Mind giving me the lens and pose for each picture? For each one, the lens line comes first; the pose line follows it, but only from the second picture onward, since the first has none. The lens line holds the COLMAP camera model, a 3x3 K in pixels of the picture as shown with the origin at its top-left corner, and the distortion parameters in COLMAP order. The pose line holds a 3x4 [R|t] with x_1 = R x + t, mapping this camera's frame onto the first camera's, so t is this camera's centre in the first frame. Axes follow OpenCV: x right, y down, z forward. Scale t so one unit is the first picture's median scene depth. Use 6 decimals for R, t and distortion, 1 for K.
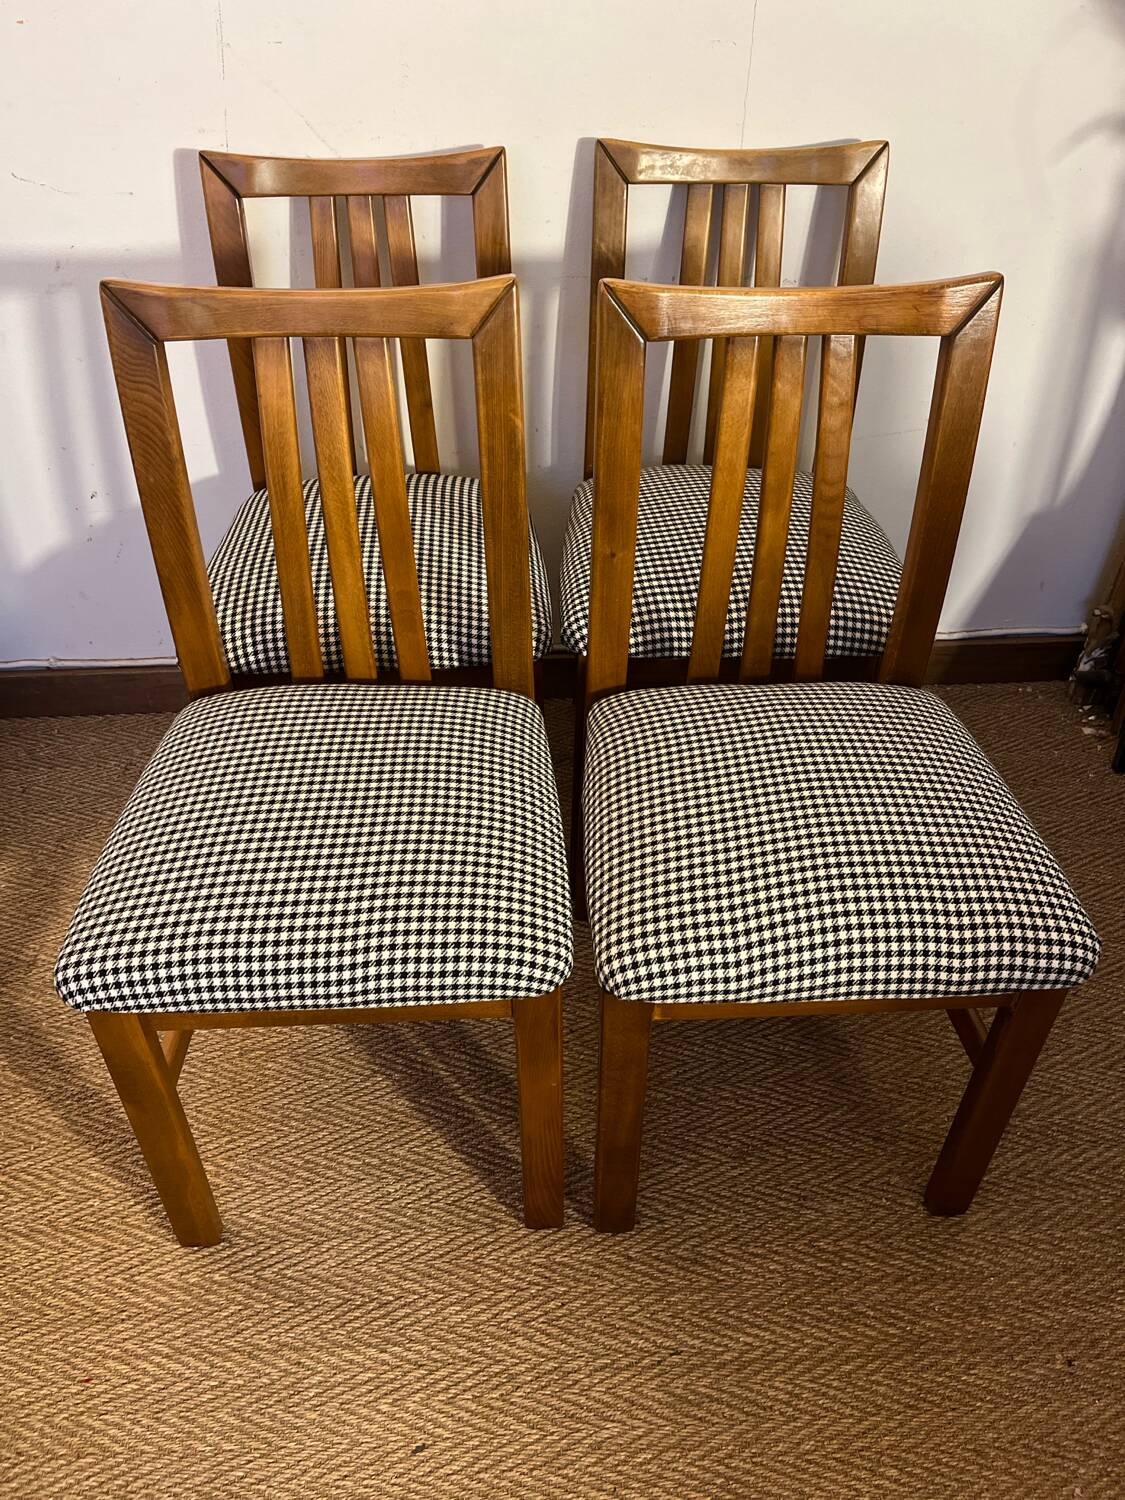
lens RADIAL K [[1135.6, 0, 562.3], [0, 1135.6, 741.1], [0, 0, 1]] dist [0.080428, -0.114694]
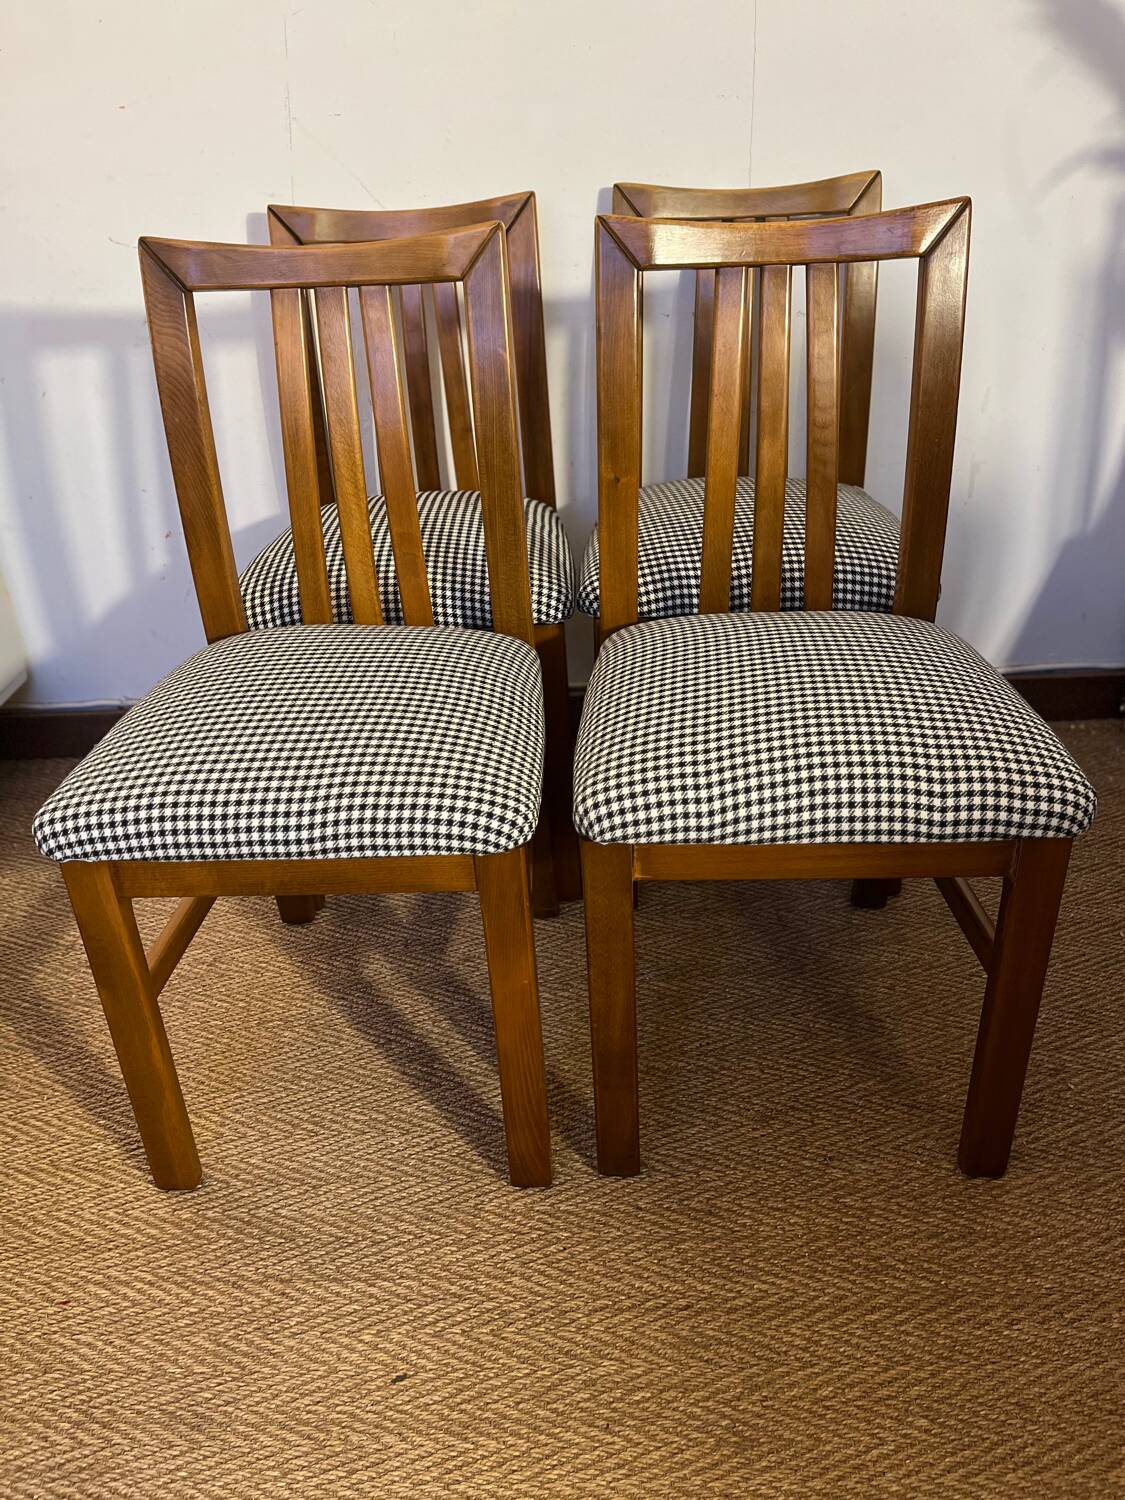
lens RADIAL K [[1135.6, 0, 563.6], [0, 1135.6, 749.0], [0, 0, 1]] dist [0.080428, -0.114694]
pose [[0.995992, -0.010574, -0.088818, 0.085216], [-0.006389, 0.982041, -0.188559, 0.261229], [0.089216, 0.188371, 0.978037, 0.008397]]
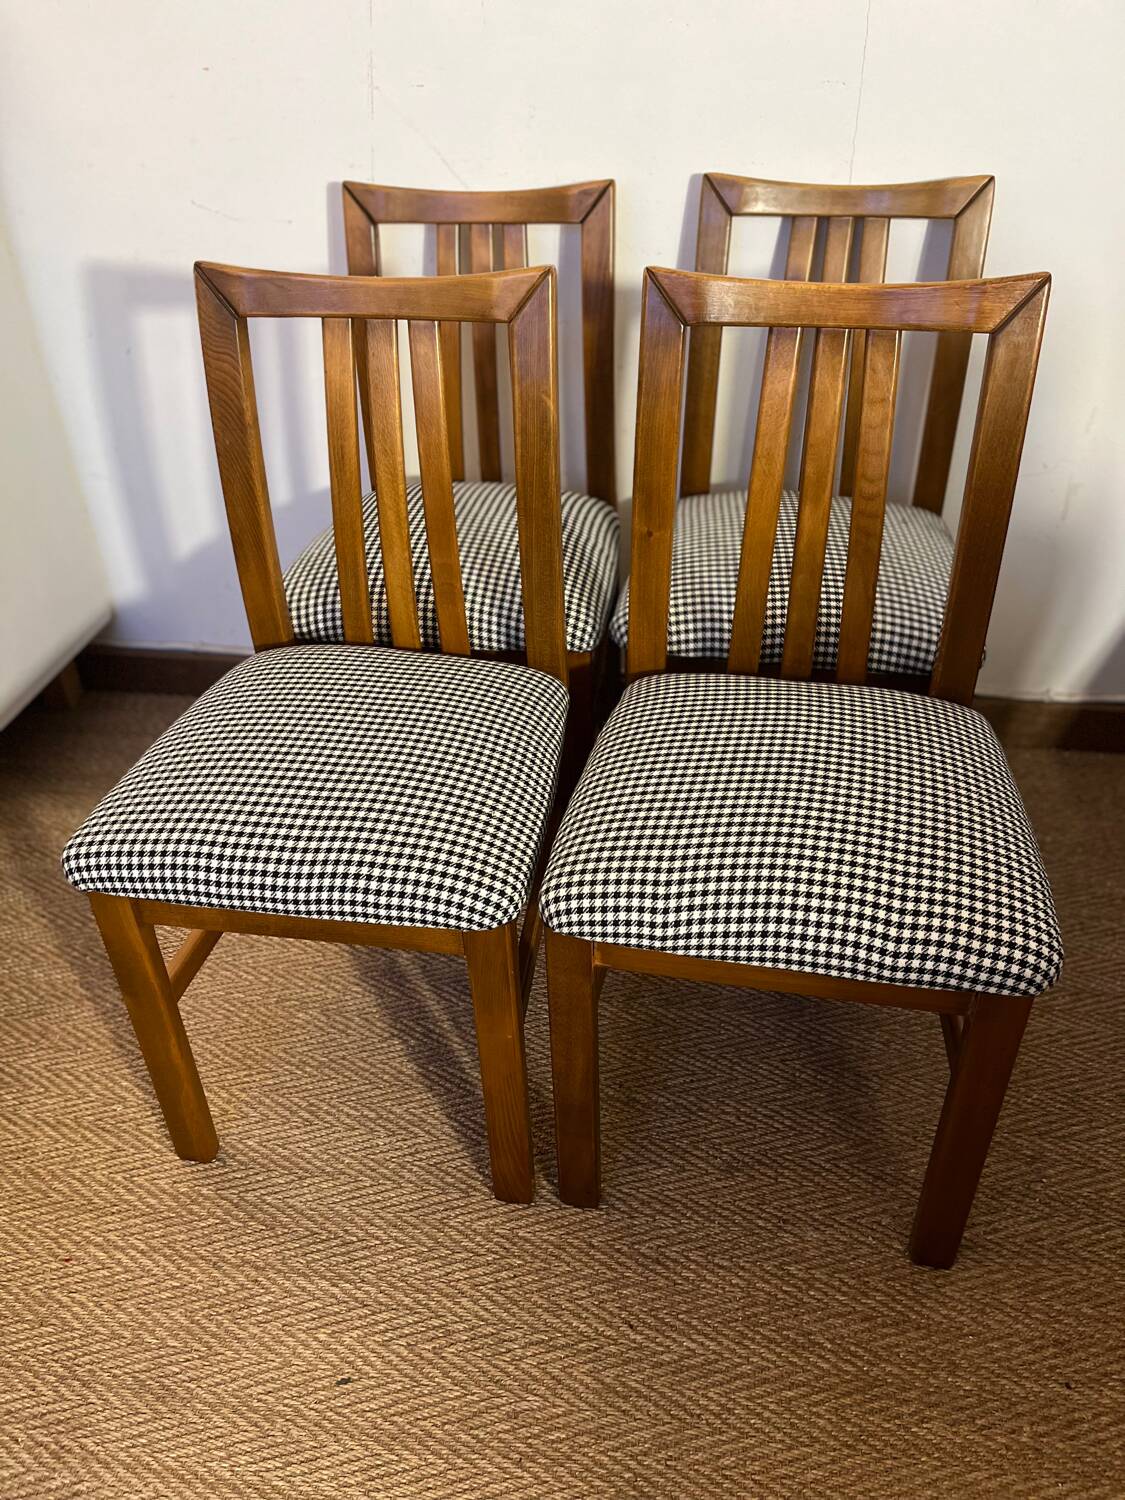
lens RADIAL K [[1135.6, 0, 568.1], [0, 1135.6, 748.2], [0, 0, 1]] dist [0.080428, -0.114694]
pose [[0.976220, 0.096453, -0.194140, 0.190811], [-0.111402, 0.991474, -0.067592, 0.096120], [0.185966, 0.087612, 0.978642, -0.006680]]
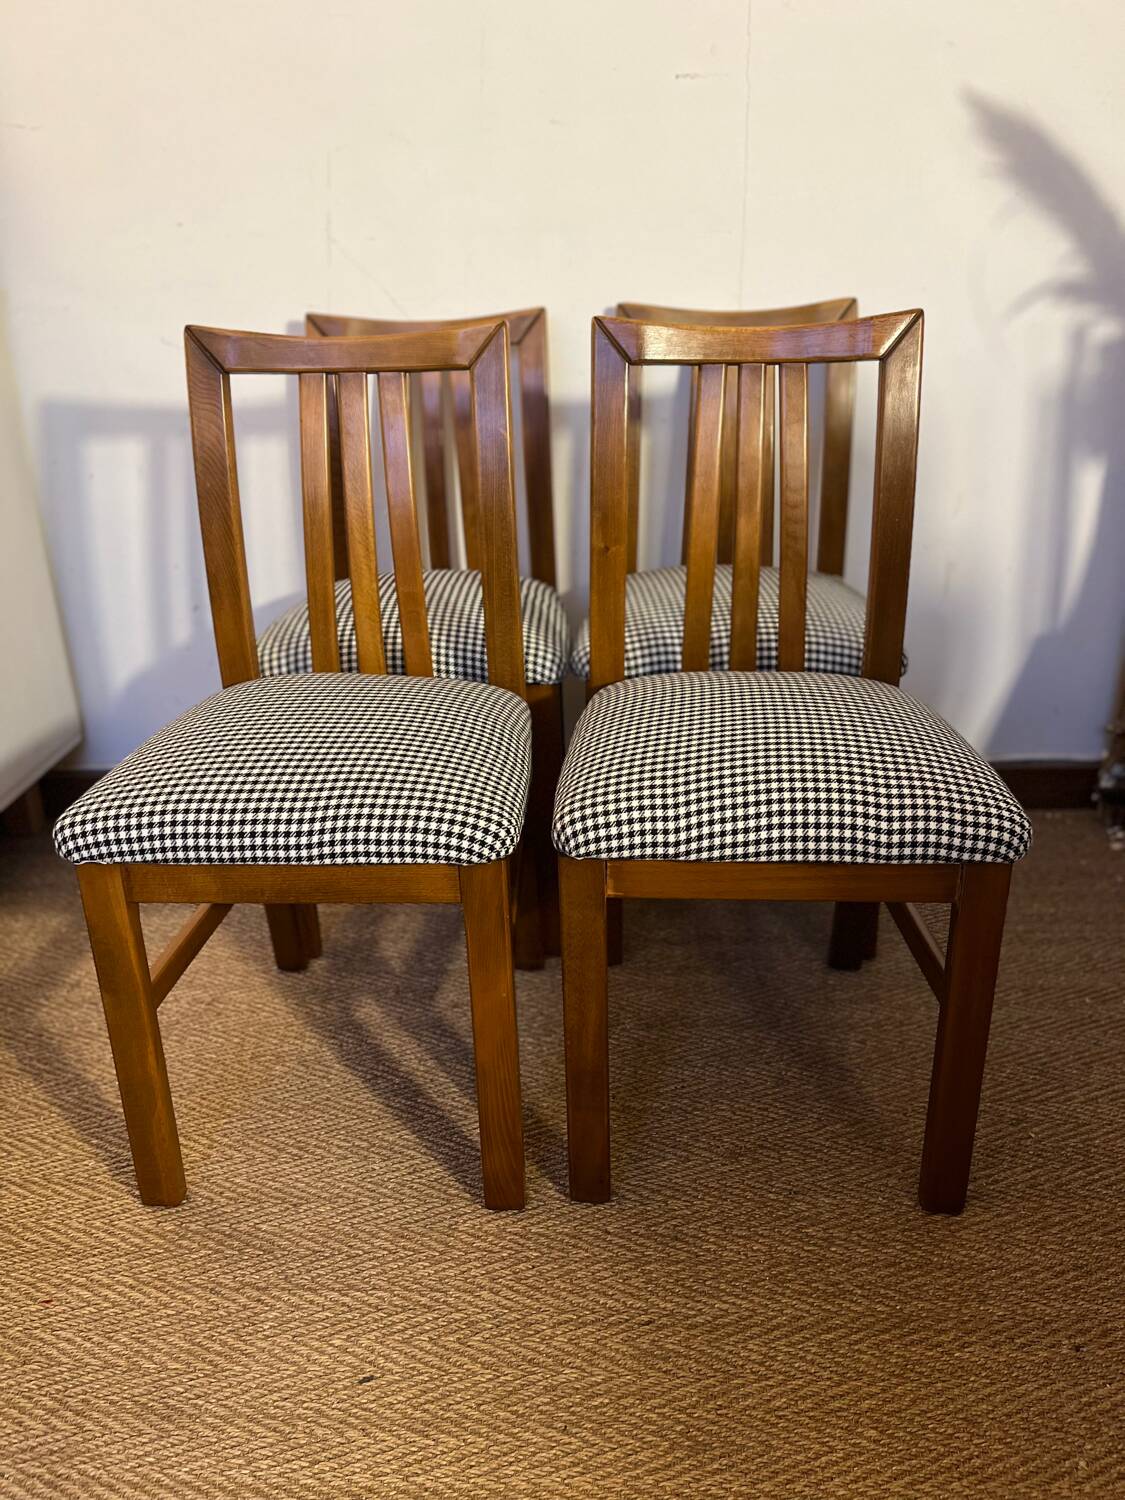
lens RADIAL K [[1135.6, 0, 569.1], [0, 1135.6, 752.6], [0, 0, 1]] dist [0.080428, -0.114694]
pose [[0.995276, 0.009453, -0.096625, 0.116939], [-0.037706, 0.954757, -0.294988, 0.353564], [0.089465, 0.297237, 0.950603, -0.042070]]
